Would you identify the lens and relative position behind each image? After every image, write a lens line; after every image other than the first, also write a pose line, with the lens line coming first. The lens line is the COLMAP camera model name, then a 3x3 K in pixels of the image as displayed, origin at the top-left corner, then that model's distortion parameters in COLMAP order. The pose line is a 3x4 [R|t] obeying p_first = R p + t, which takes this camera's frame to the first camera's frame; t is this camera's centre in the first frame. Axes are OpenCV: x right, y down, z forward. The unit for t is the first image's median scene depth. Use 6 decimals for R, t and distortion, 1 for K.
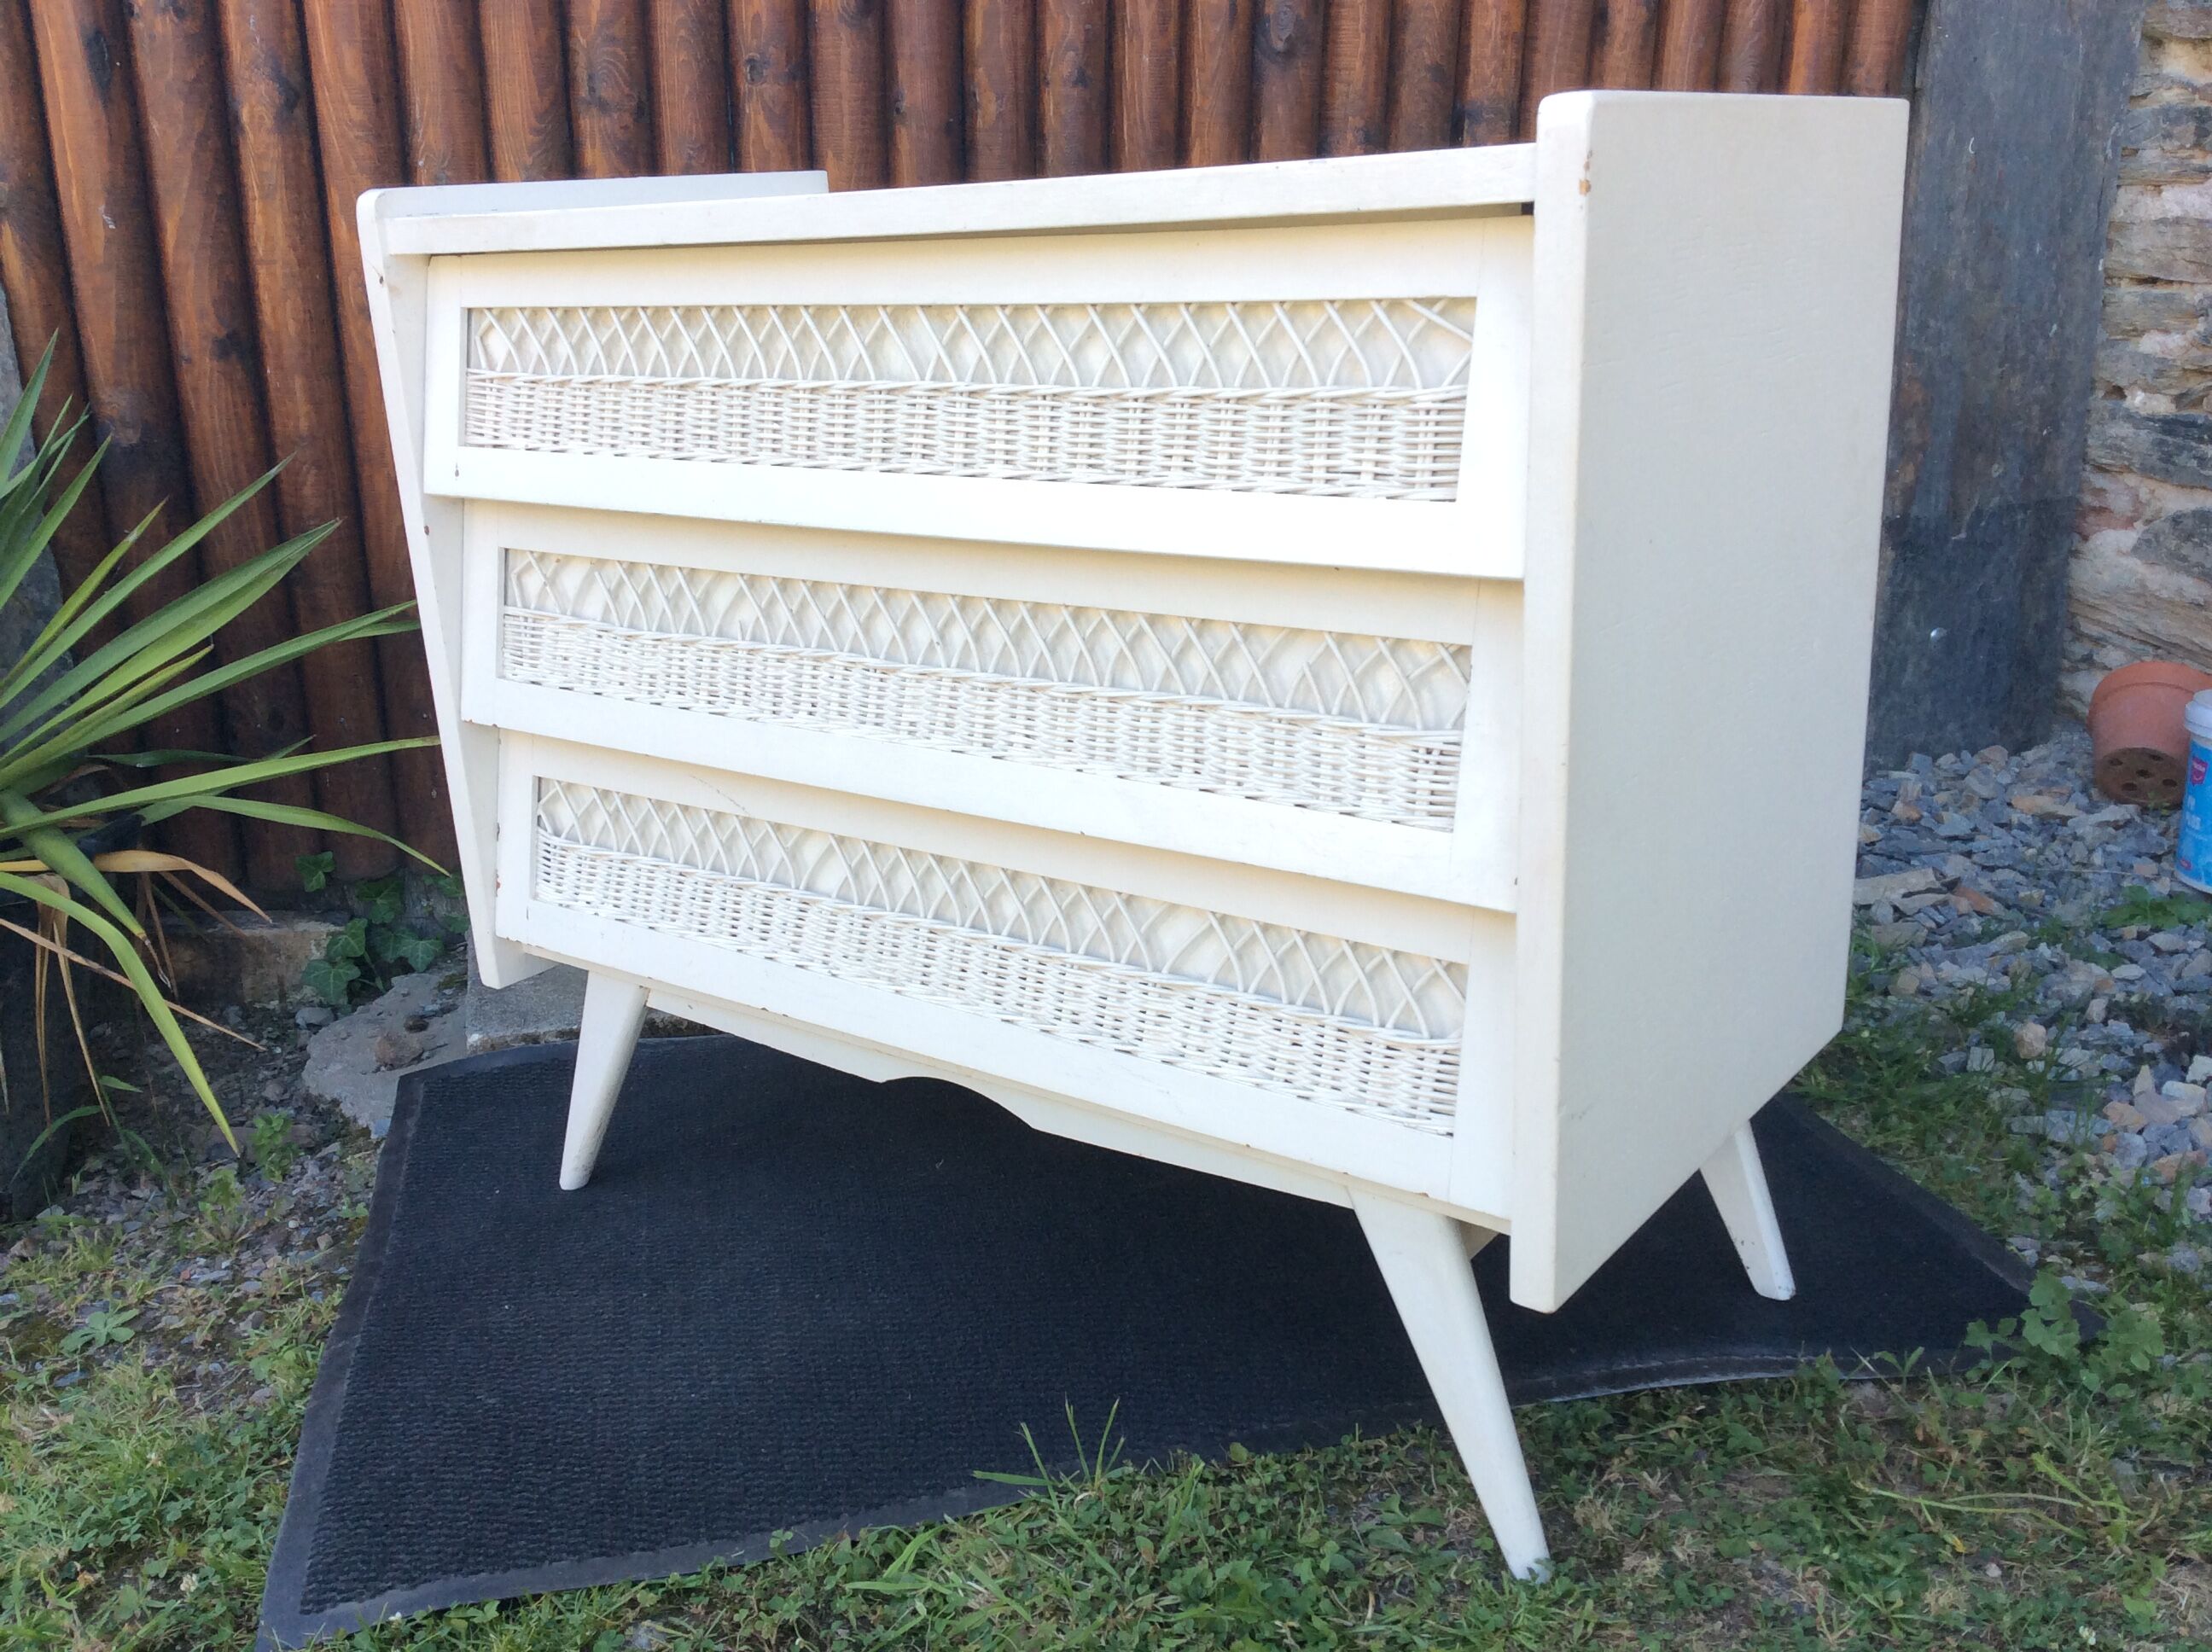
lens RADIAL K [[1975.7, 0, 1114.7], [0, 1975.7, 827.0], [0, 0, 1]] dist [-0.012565, -0.028792]
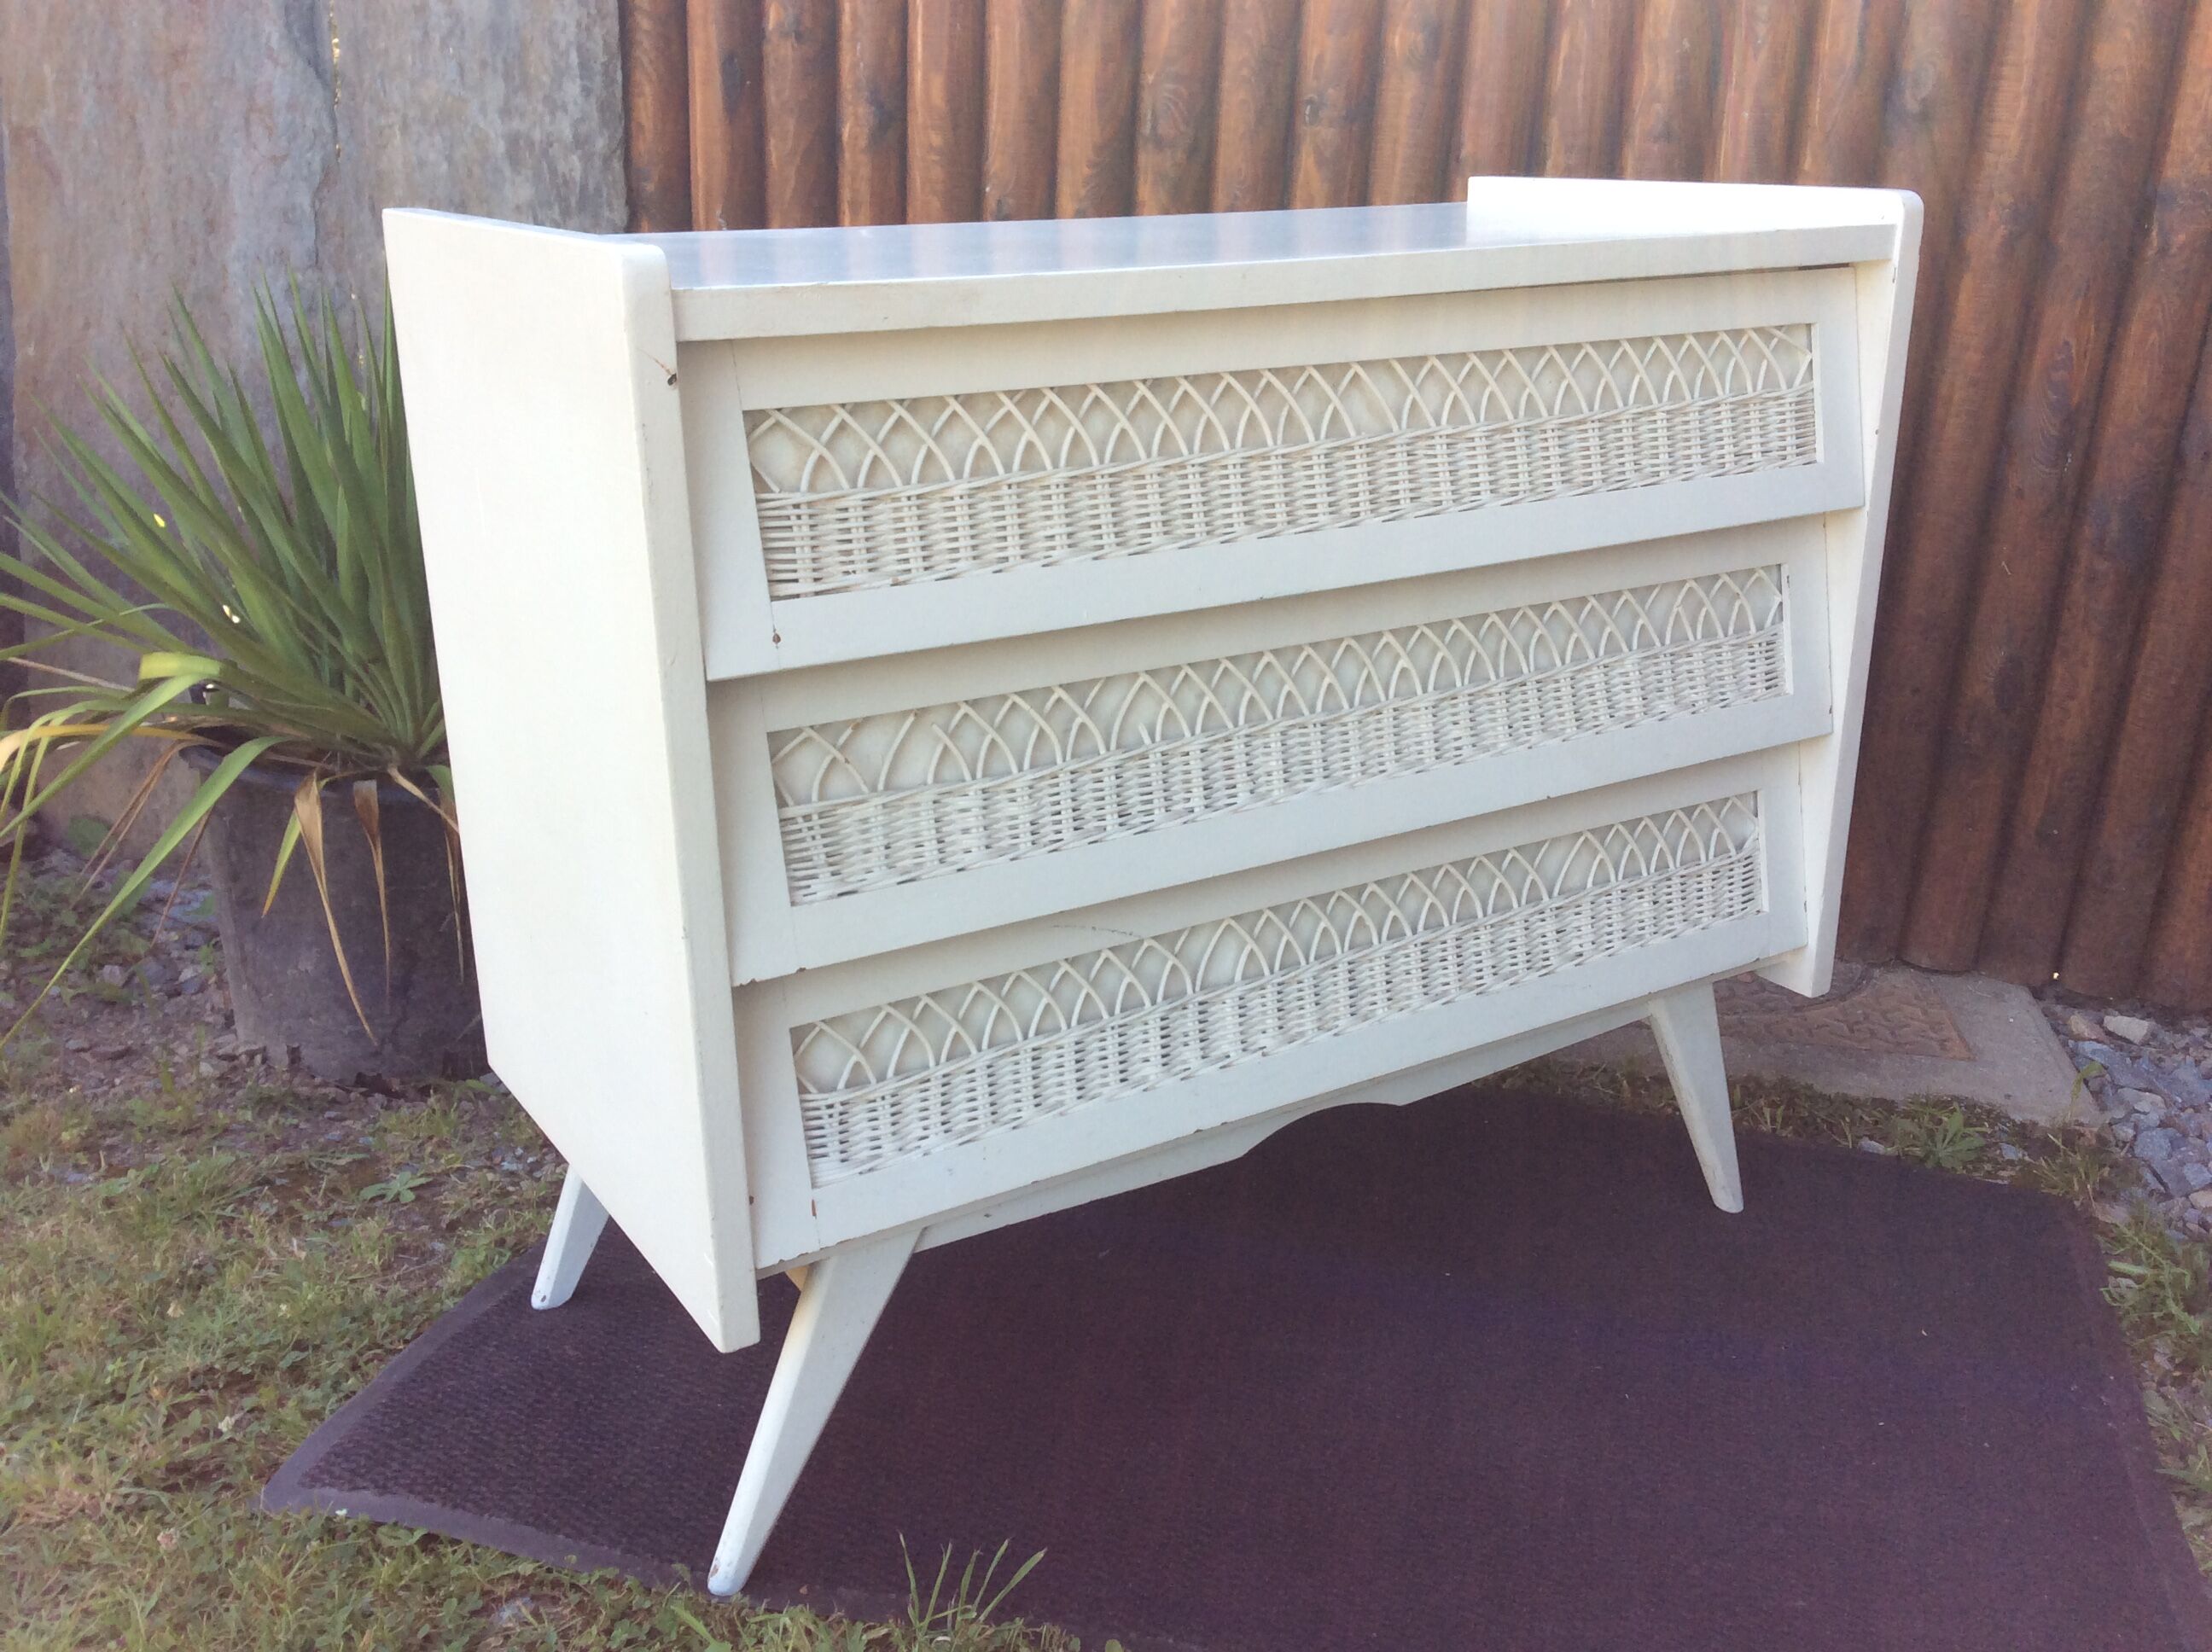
lens RADIAL K [[1975.7, 0, 1124.1], [0, 1975.7, 837.4], [0, 0, 1]] dist [-0.012565, -0.028792]
pose [[0.880770, 0.190877, -0.433371, 0.305724], [-0.195367, 0.980119, 0.034631, -0.064583], [0.431365, 0.054164, 0.900550, 0.135354]]
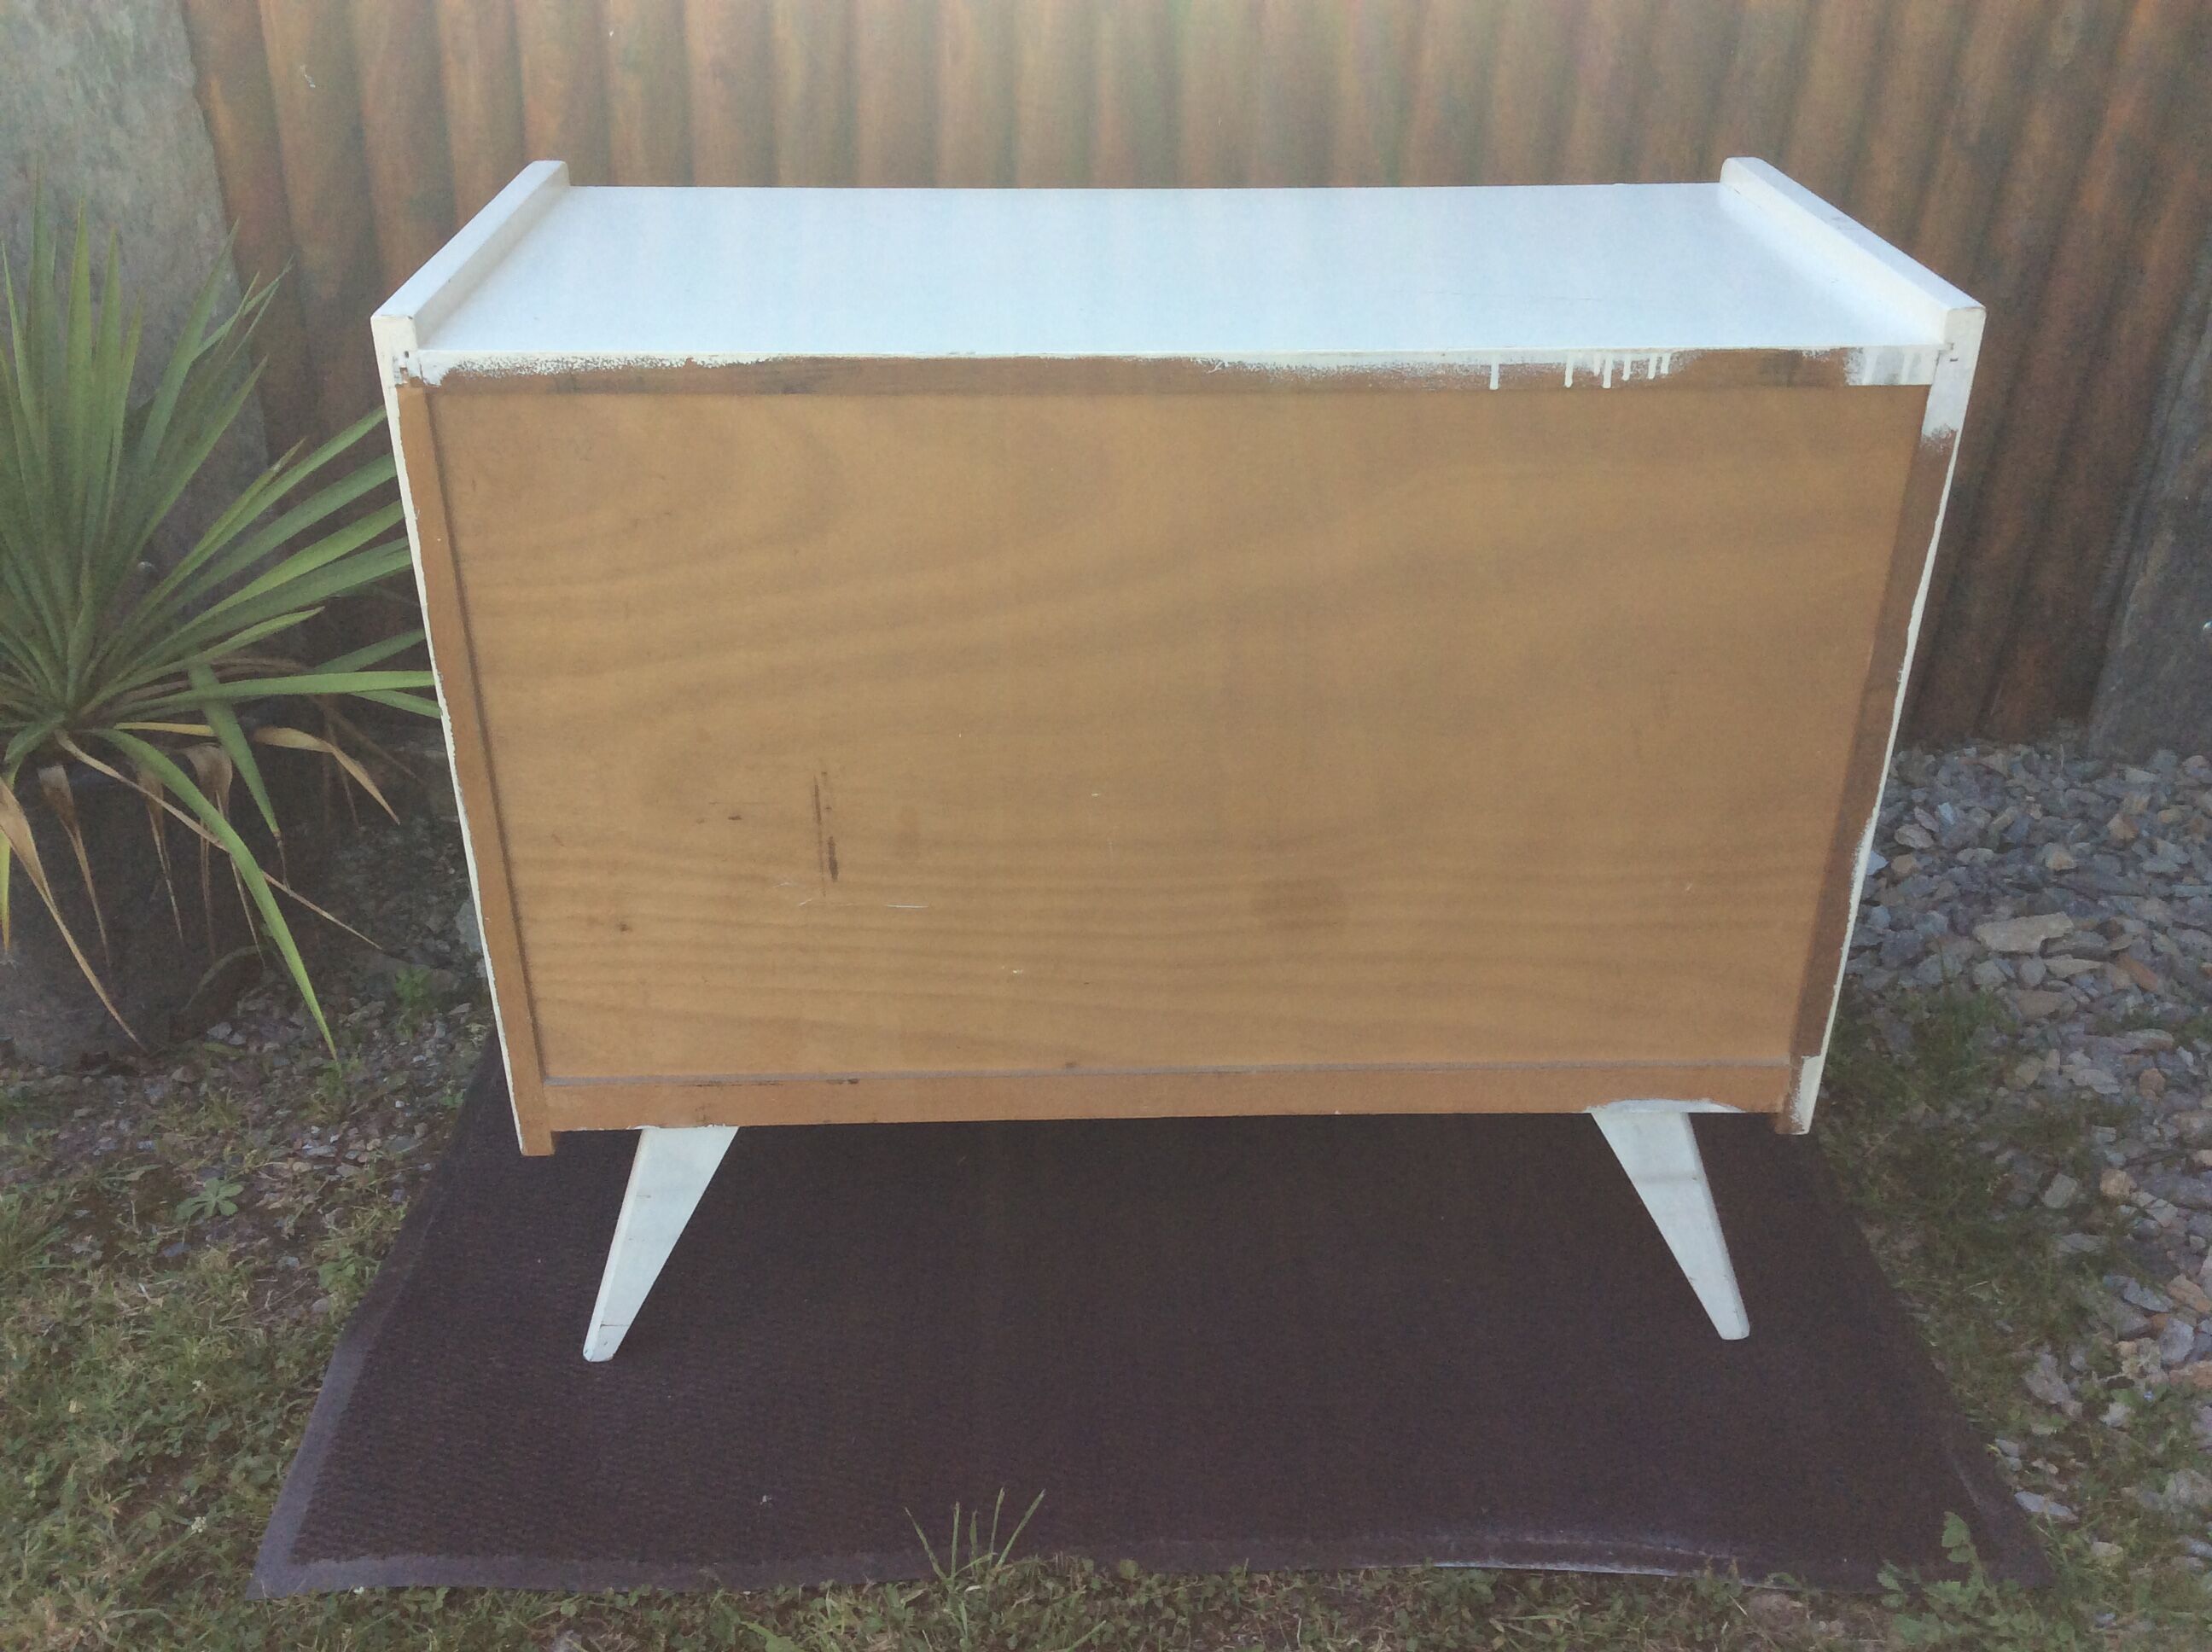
lens RADIAL K [[1975.7, 0, 1127.4], [0, 1975.7, 828.1], [0, 0, 1]] dist [-0.012565, -0.028792]
pose [[0.978977, 0.137769, -0.150413, 0.133522], [-0.108119, 0.975799, 0.190071, -0.216677], [0.172959, -0.169812, 0.970180, 0.032789]]
